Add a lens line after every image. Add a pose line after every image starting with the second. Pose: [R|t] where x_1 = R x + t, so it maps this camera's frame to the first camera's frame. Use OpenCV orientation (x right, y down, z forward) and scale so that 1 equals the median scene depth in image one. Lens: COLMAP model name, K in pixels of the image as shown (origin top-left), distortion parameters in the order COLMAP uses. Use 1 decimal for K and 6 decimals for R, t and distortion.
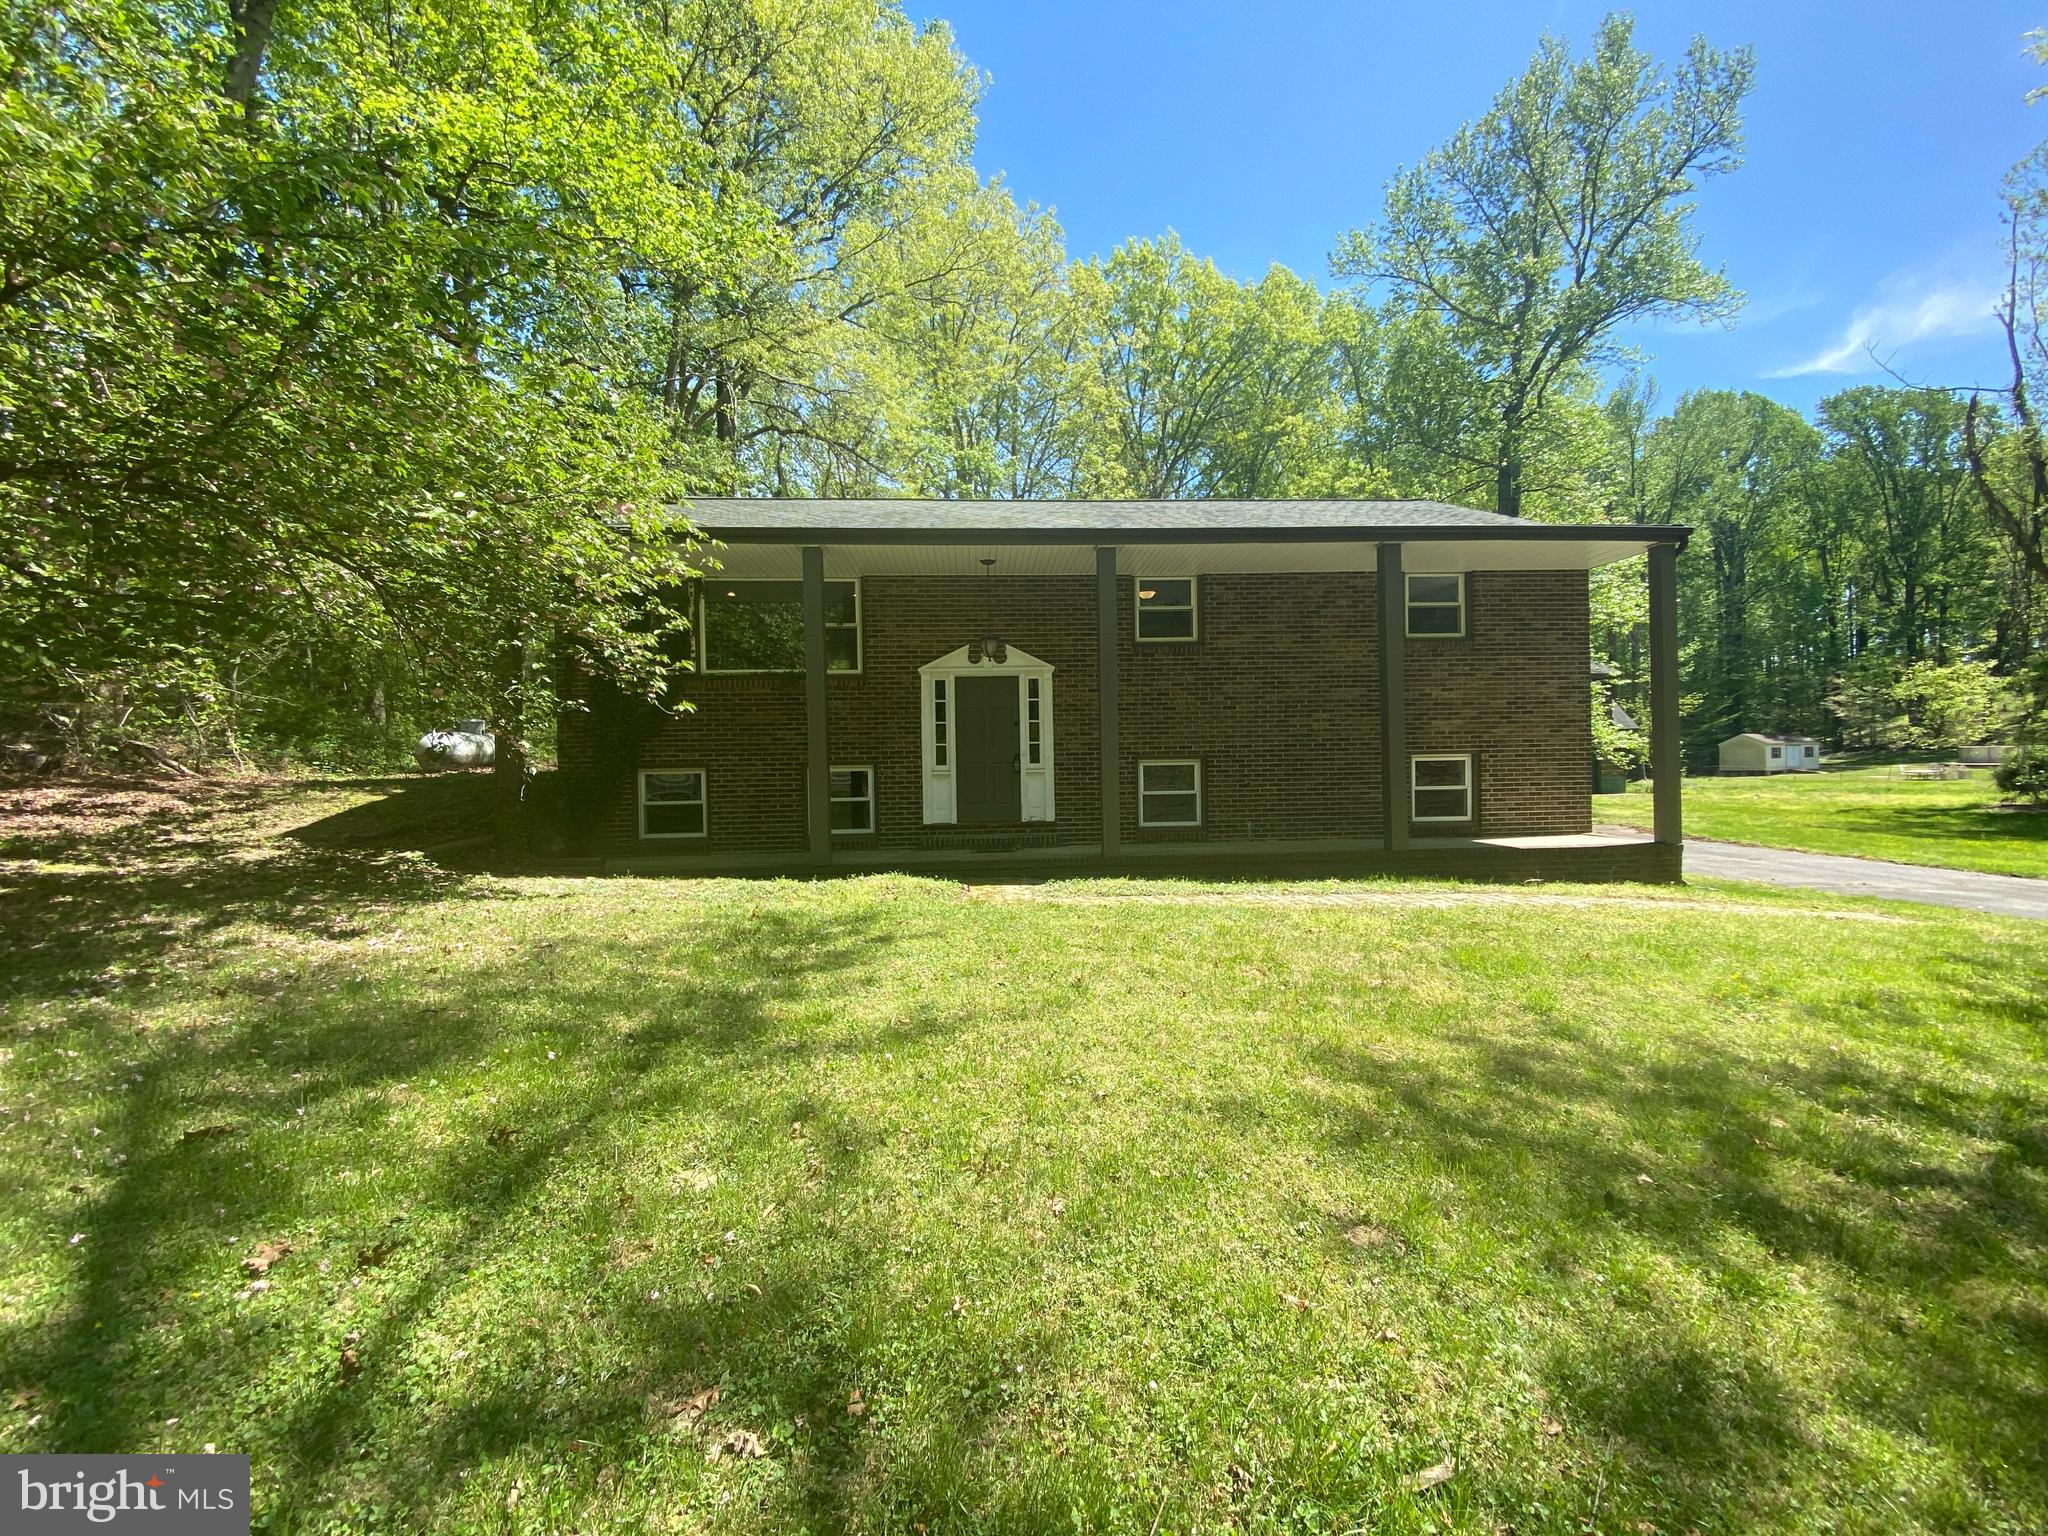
lens RADIAL K [[859.1, 0, 1044.0], [0, 859.1, 778.7], [0, 0, 1]] dist [0.042029, -0.000216]
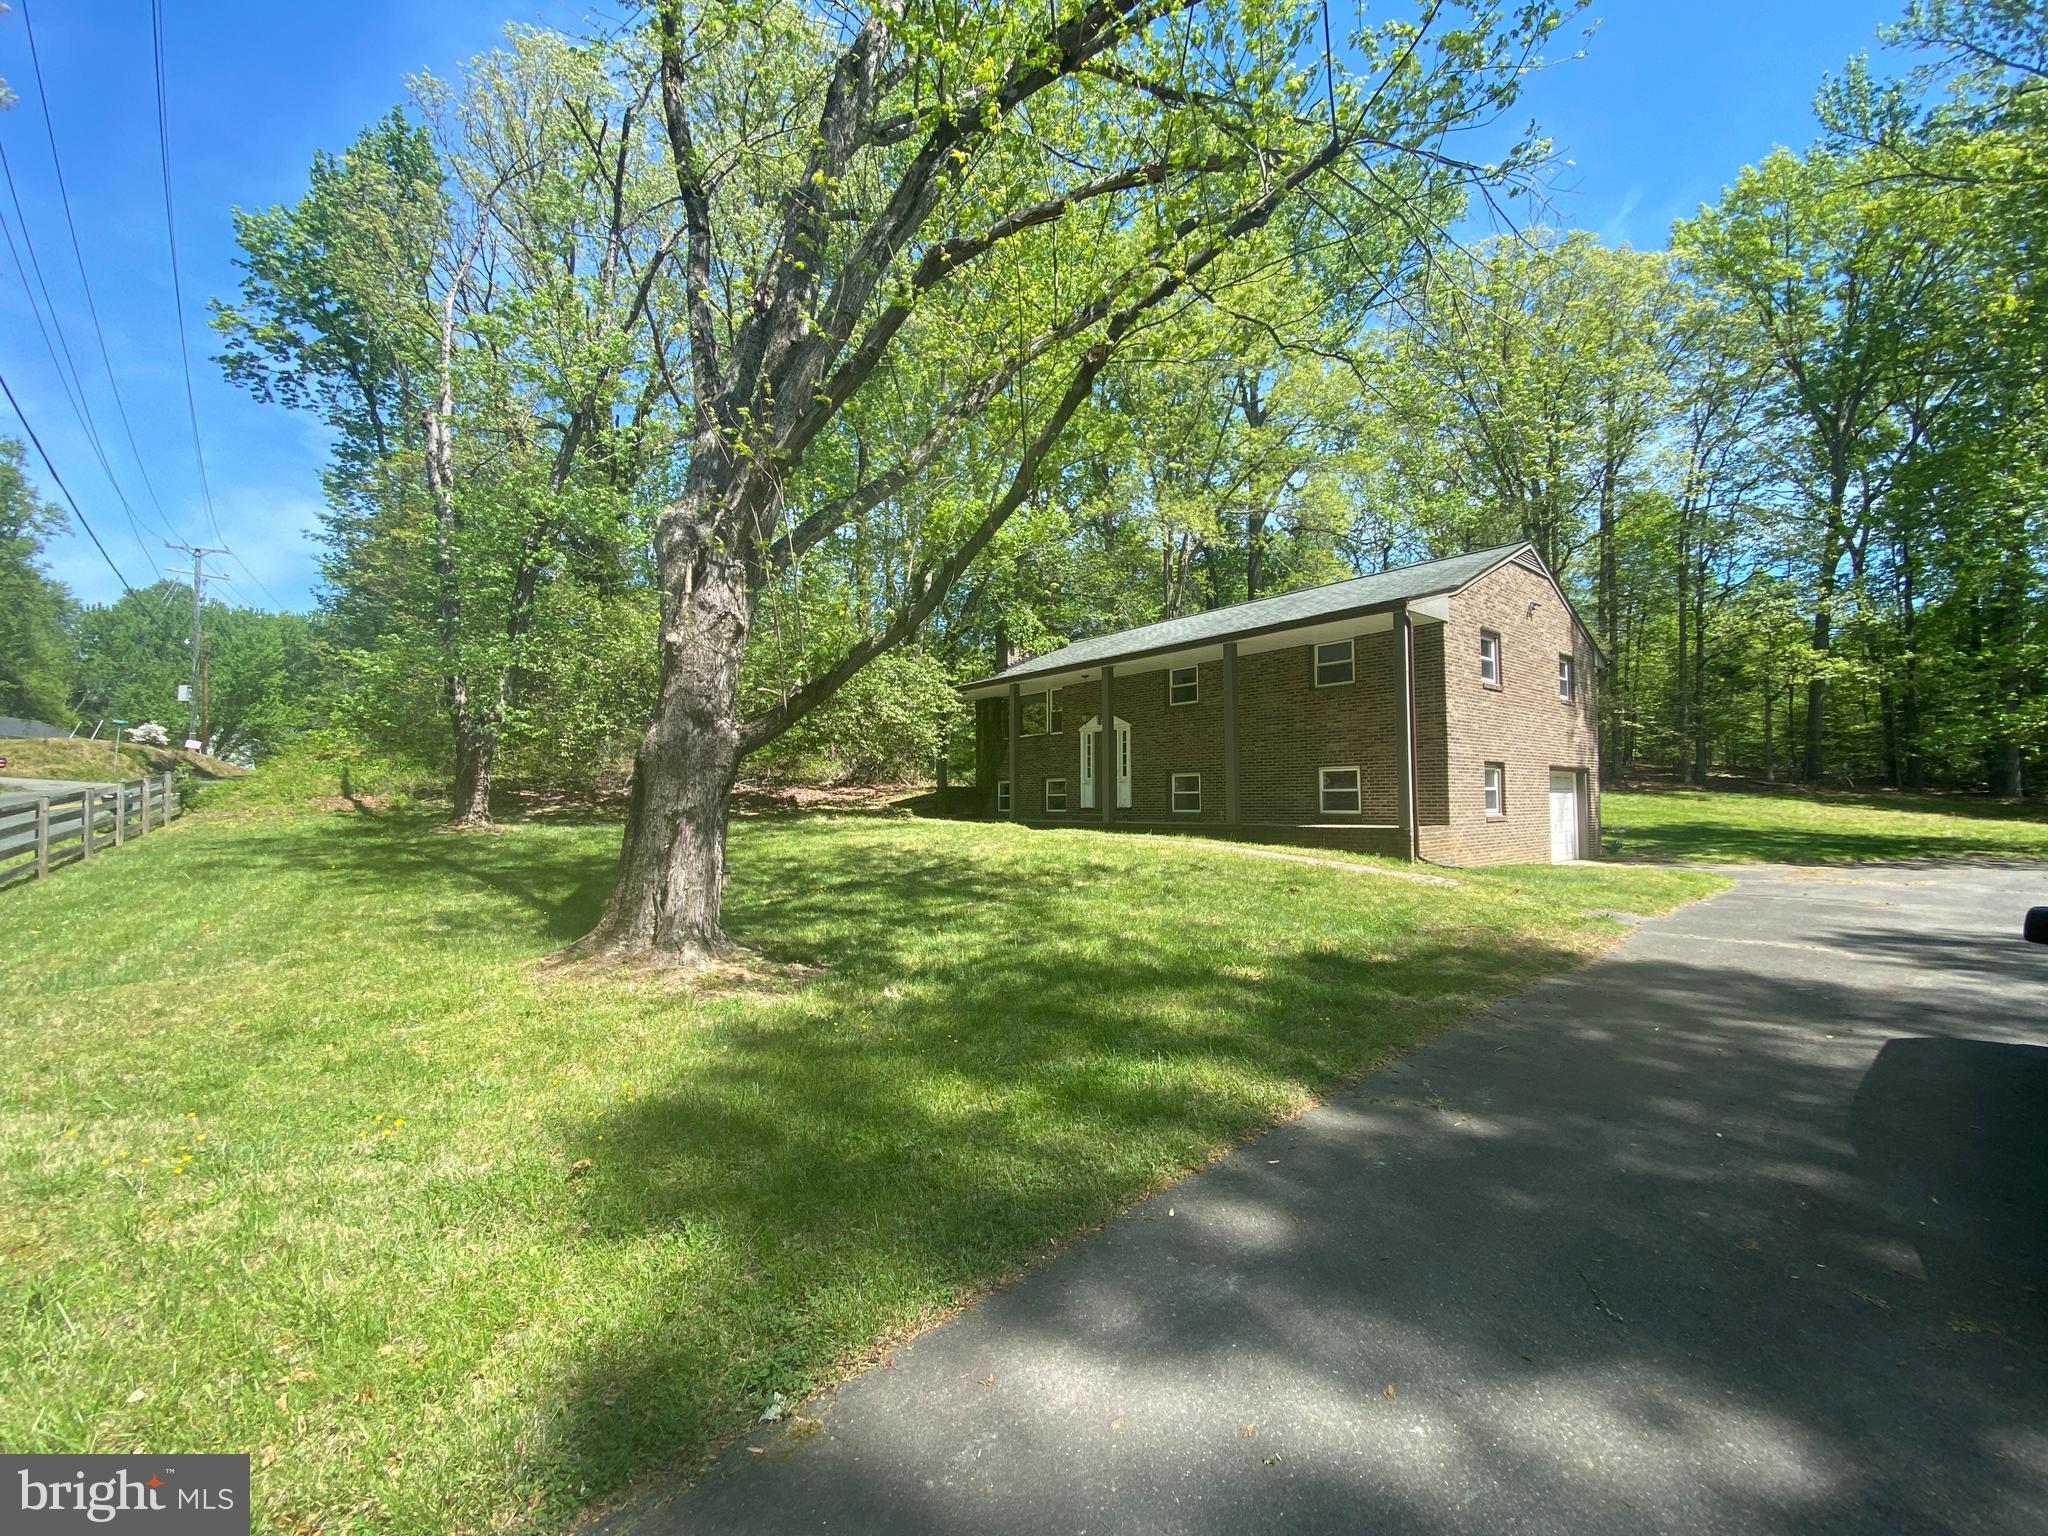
lens RADIAL K [[824.8, 0, 1024.1], [0, 824.8, 772.0], [0, 0, 1]] dist [0.006739, -0.000364]
pose [[0.594975, -0.016623, -0.803572, 1.252368], [-0.014124, 0.999415, -0.031133, 0.030559], [0.803620, 0.029873, 0.594392, -0.227377]]
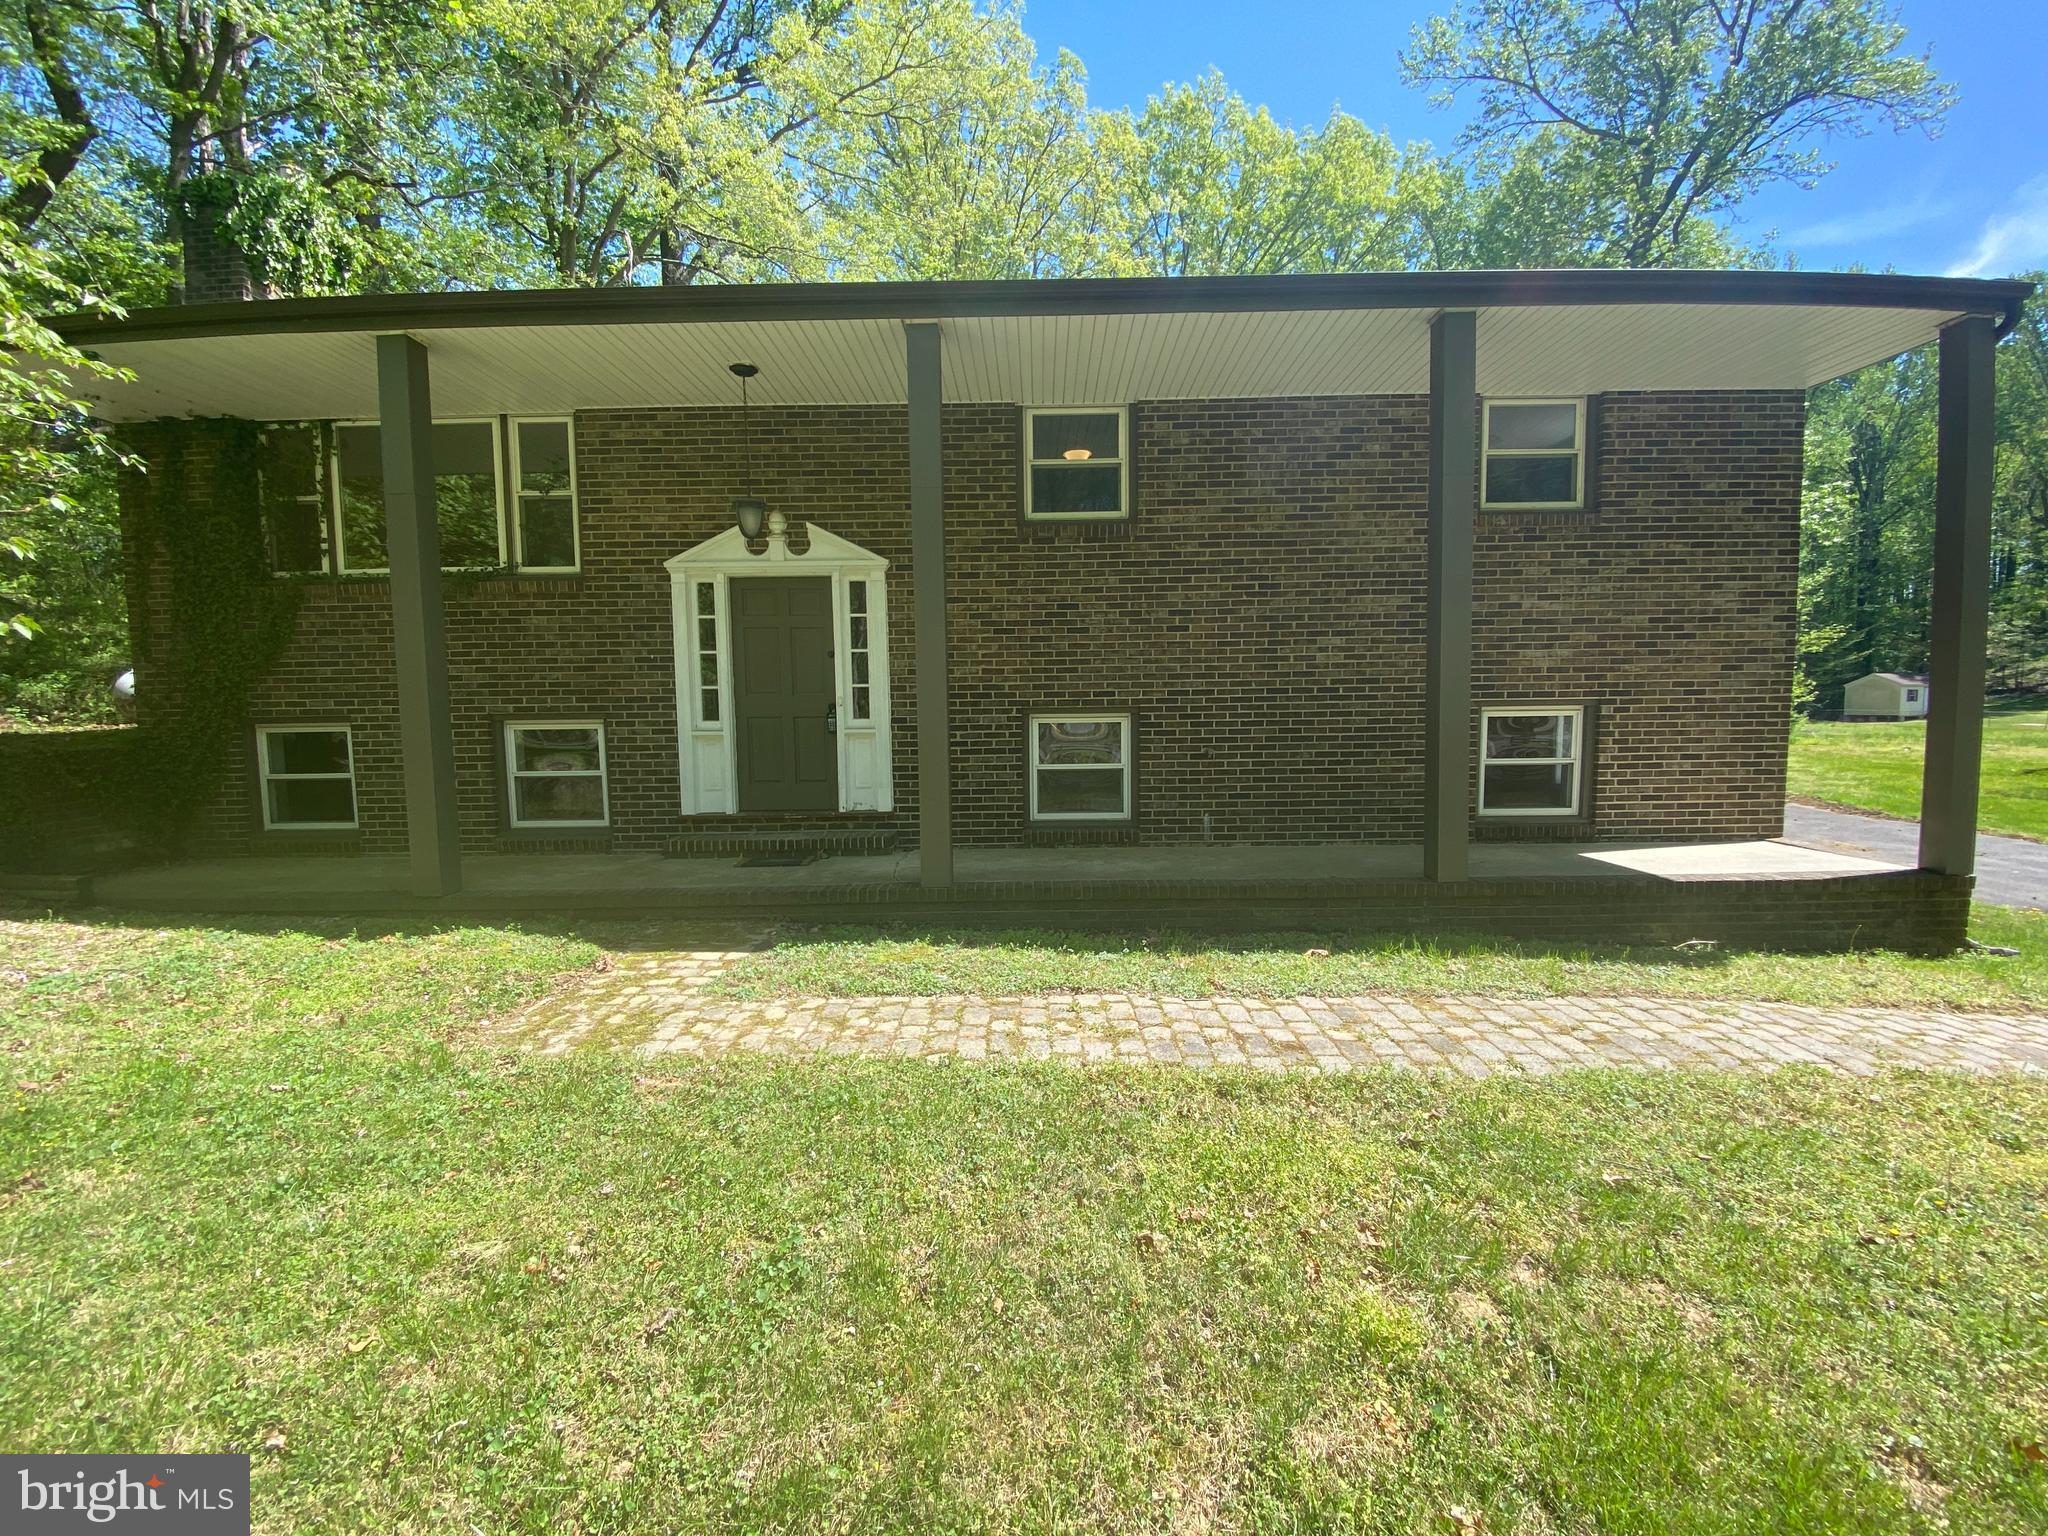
lens RADIAL K [[804.0, 0, 1070.9], [0, 804.0, 771.5], [0, 0, 1]] dist [0.019116, -0.007474]
pose [[0.997159, 0.011035, -0.074508, 0.179616], [-0.005767, 0.997491, 0.070560, -0.020549], [0.075099, -0.069930, 0.994721, 0.411810]]
